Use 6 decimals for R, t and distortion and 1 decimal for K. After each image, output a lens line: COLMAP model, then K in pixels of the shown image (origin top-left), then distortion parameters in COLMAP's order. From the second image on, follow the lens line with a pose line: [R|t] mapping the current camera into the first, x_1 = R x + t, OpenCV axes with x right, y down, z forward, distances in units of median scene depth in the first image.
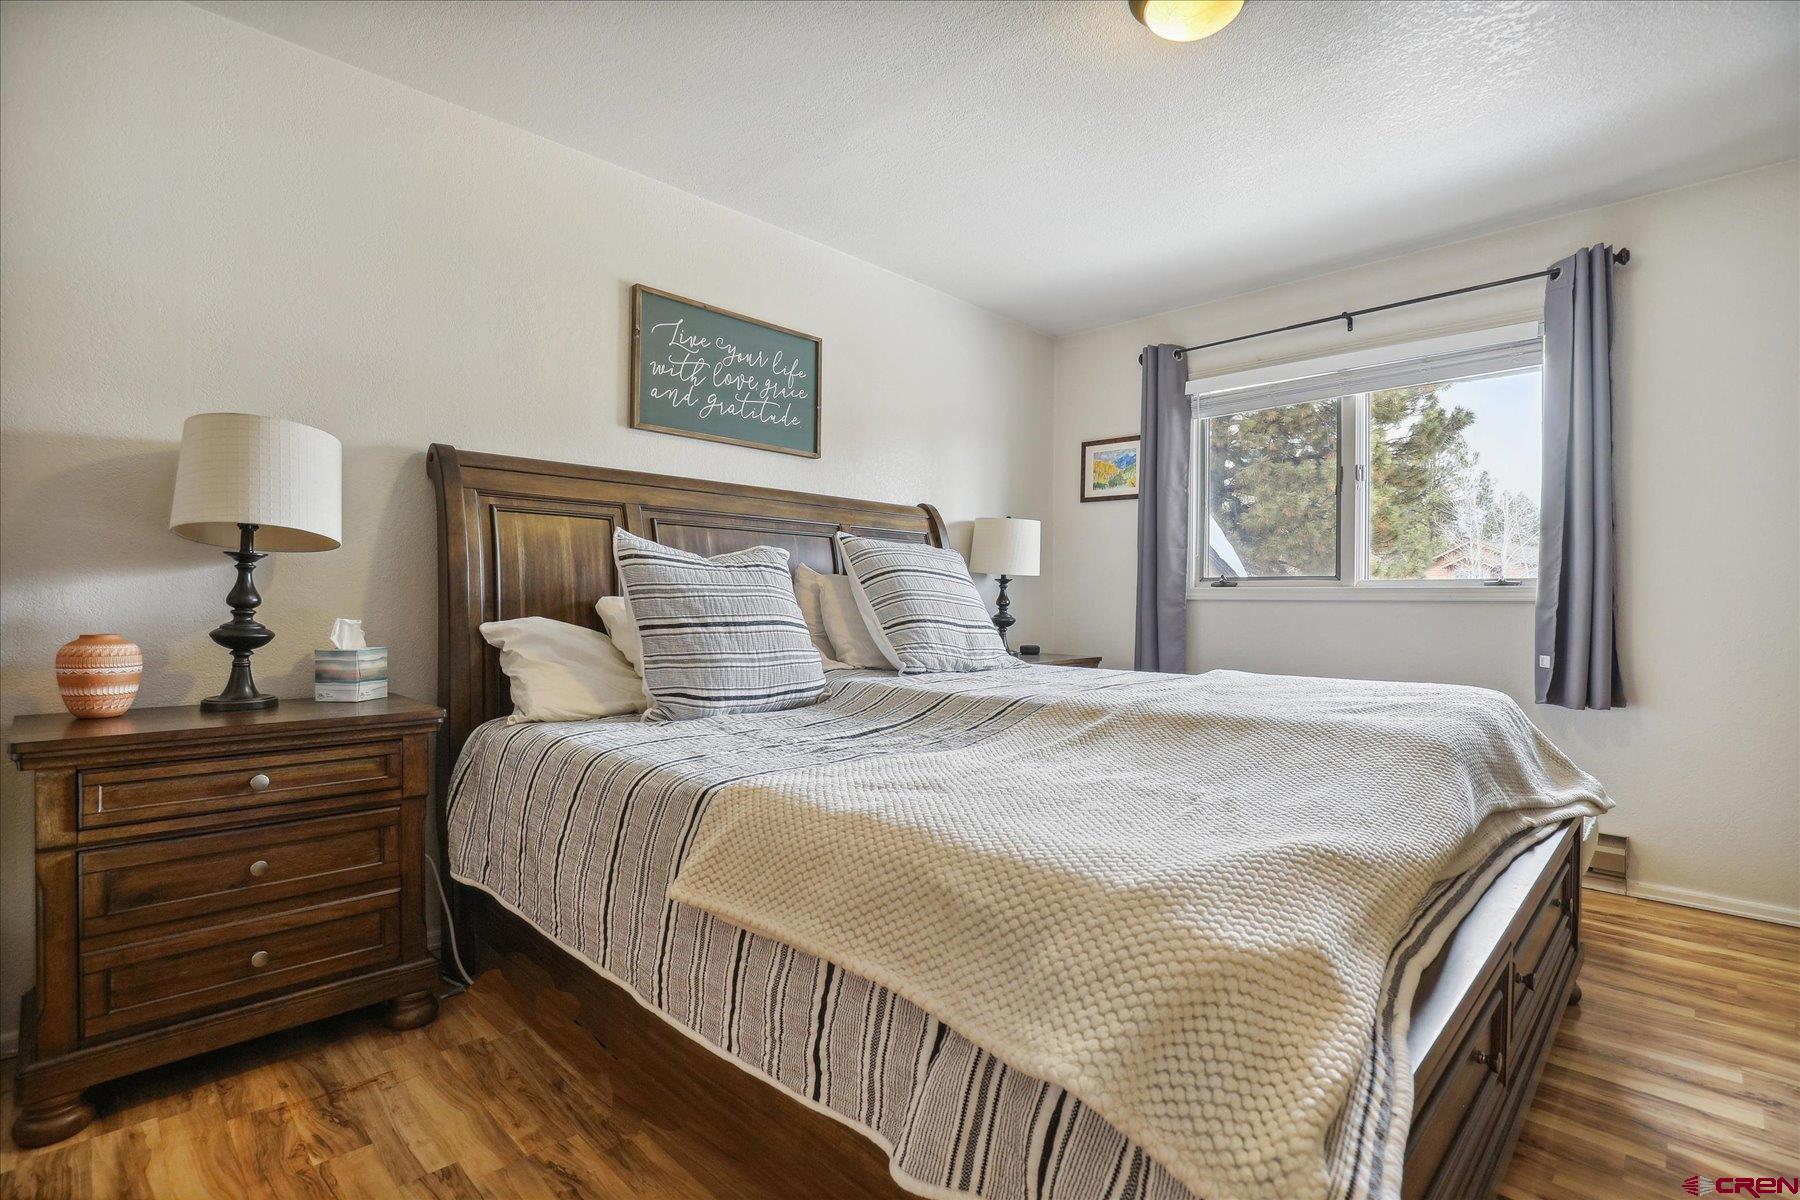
lens RADIAL K [[845.7, 0, 891.9], [0, 845.7, 605.0], [0, 0, 1]] dist [-0.024406, 0.000556]
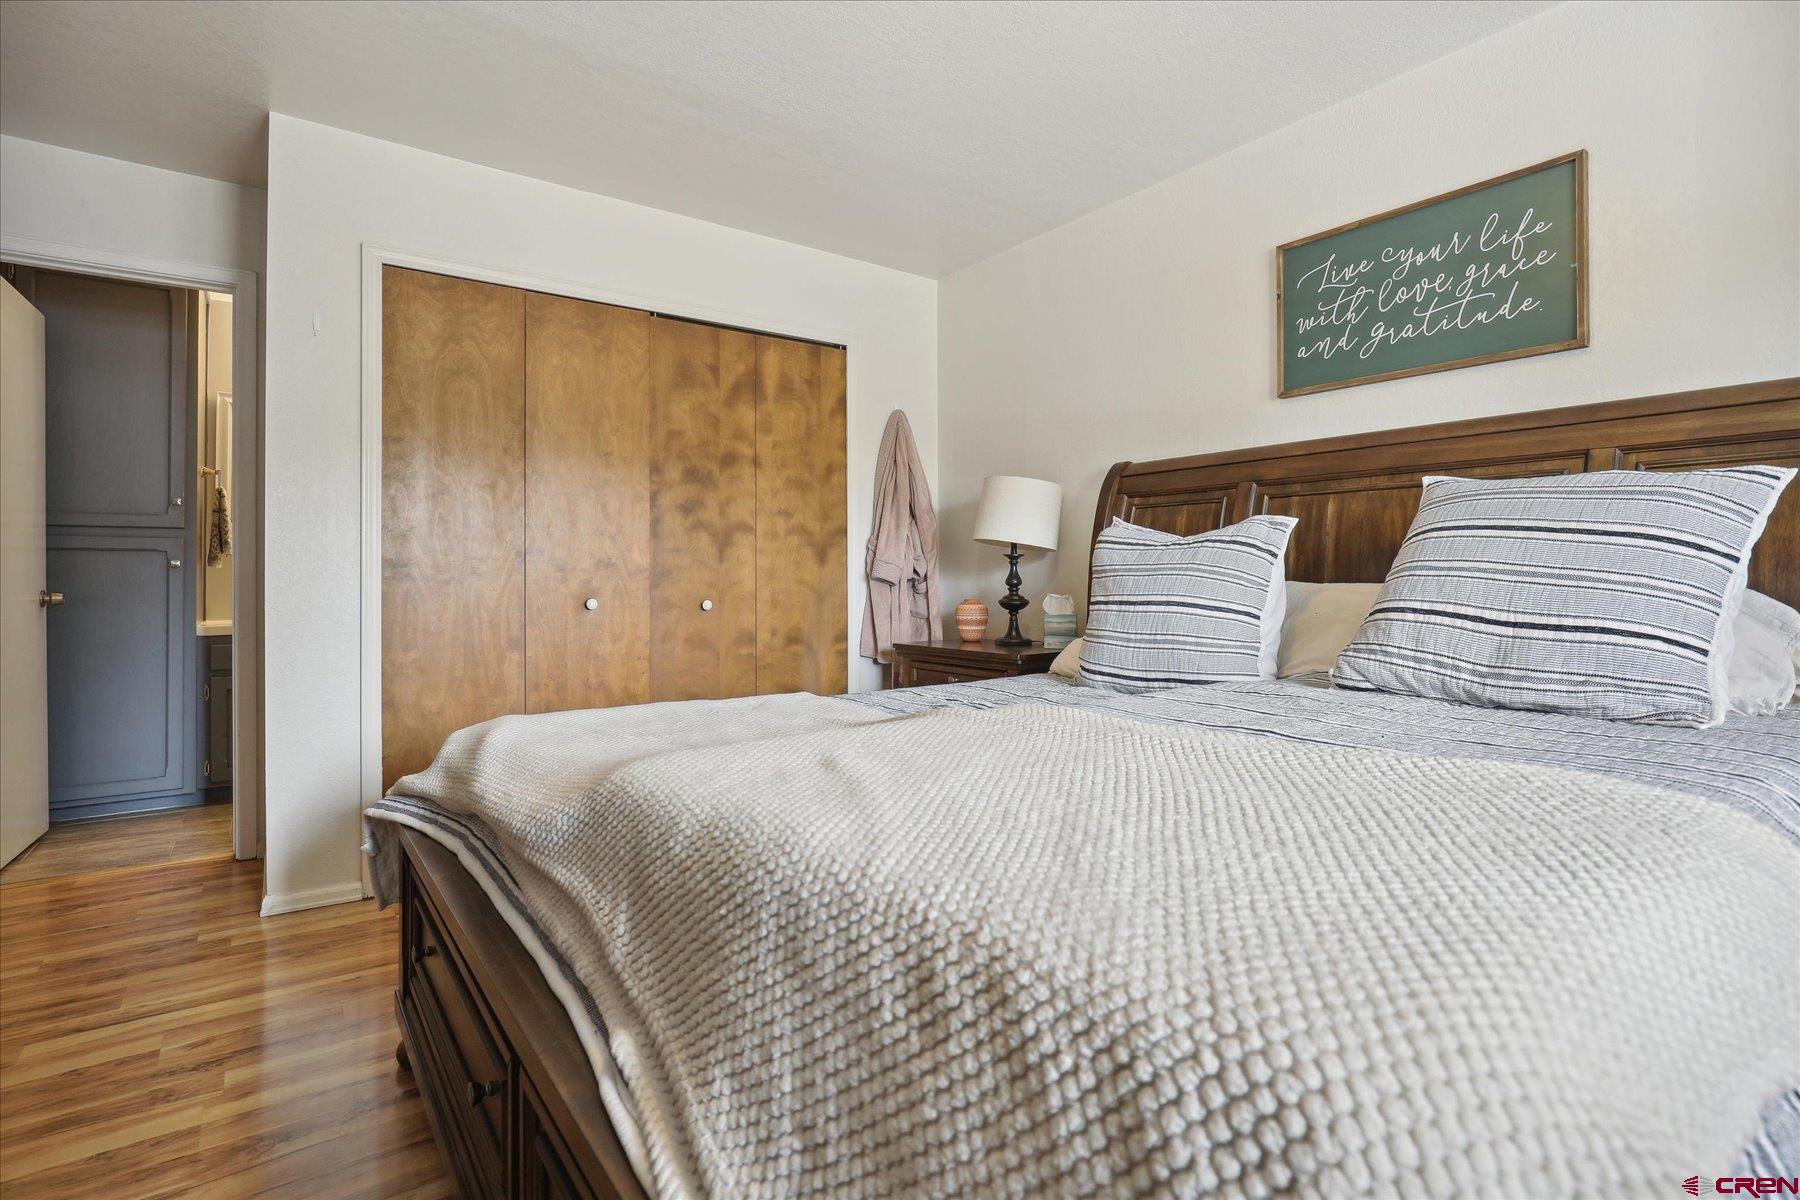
lens RADIAL K [[865.9, 0, 913.1], [0, 865.9, 587.0], [0, 0, 1]] dist [-0.025172, -0.000269]
pose [[-0.144518, 0.003417, -0.989496, 0.709109], [-0.000300, 0.999994, 0.003497, -0.000480], [0.989502, 0.000802, -0.144516, 0.723083]]
